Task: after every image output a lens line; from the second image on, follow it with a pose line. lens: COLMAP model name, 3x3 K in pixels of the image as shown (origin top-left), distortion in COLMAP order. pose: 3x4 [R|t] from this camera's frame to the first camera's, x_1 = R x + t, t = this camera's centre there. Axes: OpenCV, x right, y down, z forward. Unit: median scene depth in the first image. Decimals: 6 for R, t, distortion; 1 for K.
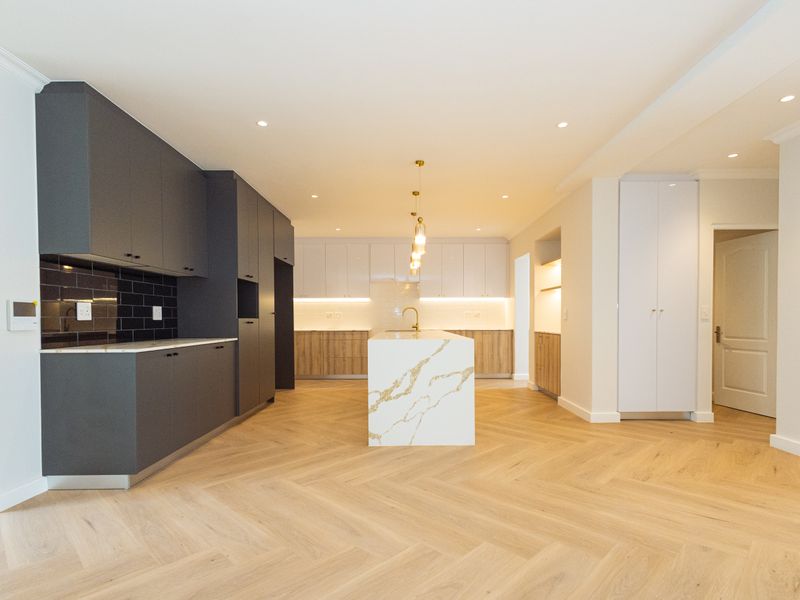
lens RADIAL K [[426.8, 0, 400.8], [0, 426.8, 326.0], [0, 0, 1]] dist [0.009427, 0.000501]
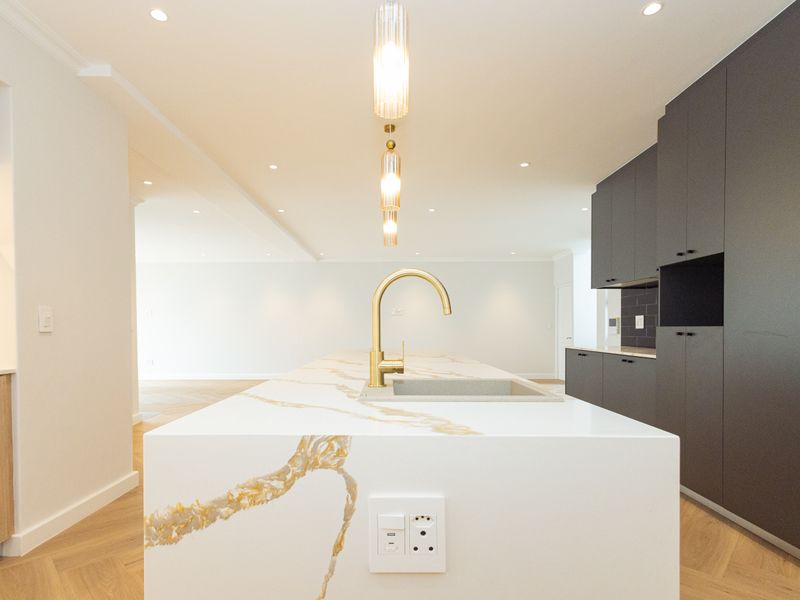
lens RADIAL K [[426.0, 0, 384.0], [0, 426.0, 338.6], [0, 0, 1]] dist [0.002540, 0.000278]
pose [[-0.999959, 0.006805, 0.005896, 0.053869], [0.007029, 0.999217, 0.038932, -0.031622], [-0.005627, 0.038972, -0.999224, 1.875601]]
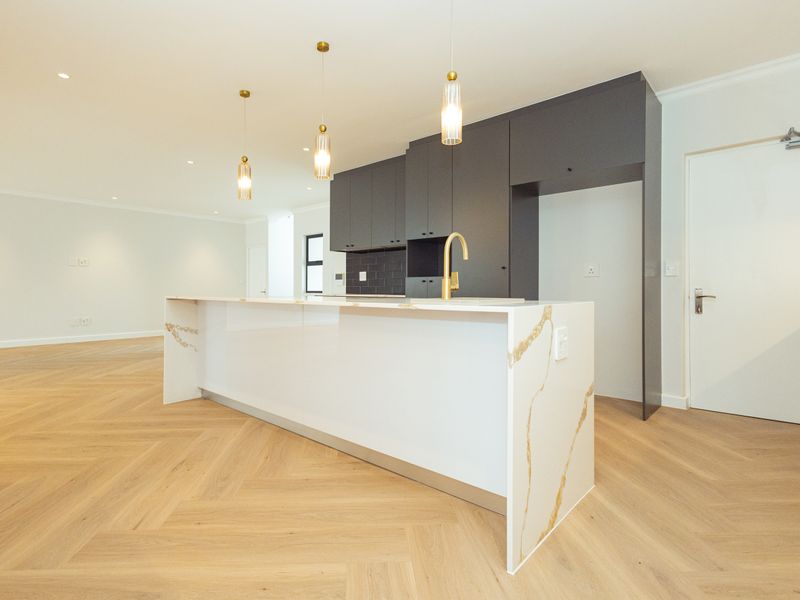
lens RADIAL K [[417.9, 0, 366.7], [0, 417.9, 286.4], [0, 0, 1]] dist [0.001495, 0.000334]
pose [[-0.686730, -0.000948, -0.726912, 0.510197], [-0.010415, 0.999909, 0.008536, -0.003373], [0.726838, 0.013433, -0.686677, 1.849515]]
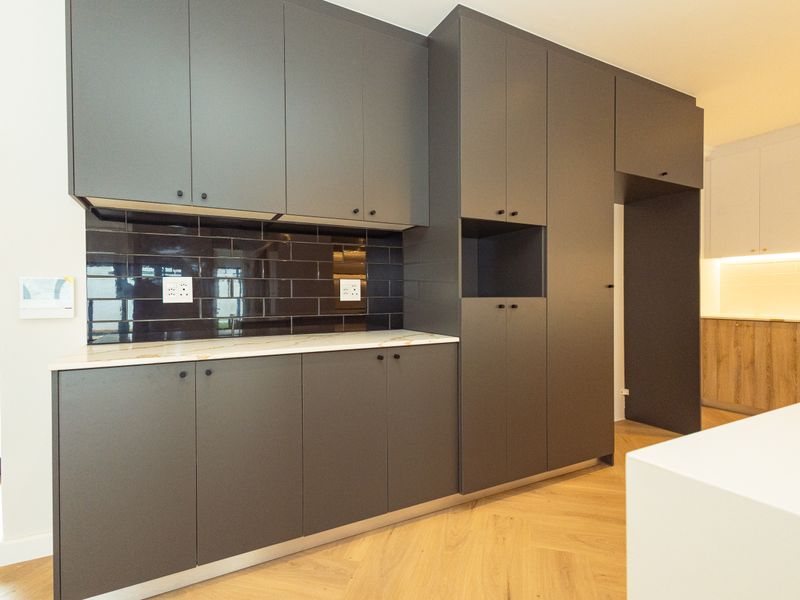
lens RADIAL K [[412.4, 0, 400.0], [0, 412.4, 300.0], [0, 0, 1]] dist [0.000668, -0.000009]
pose [[0.475037, 0.009545, -0.879914, 0.008369], [-0.010107, 0.999934, 0.005390, -0.019597], [0.879908, 0.006333, 0.475103, 0.794821]]
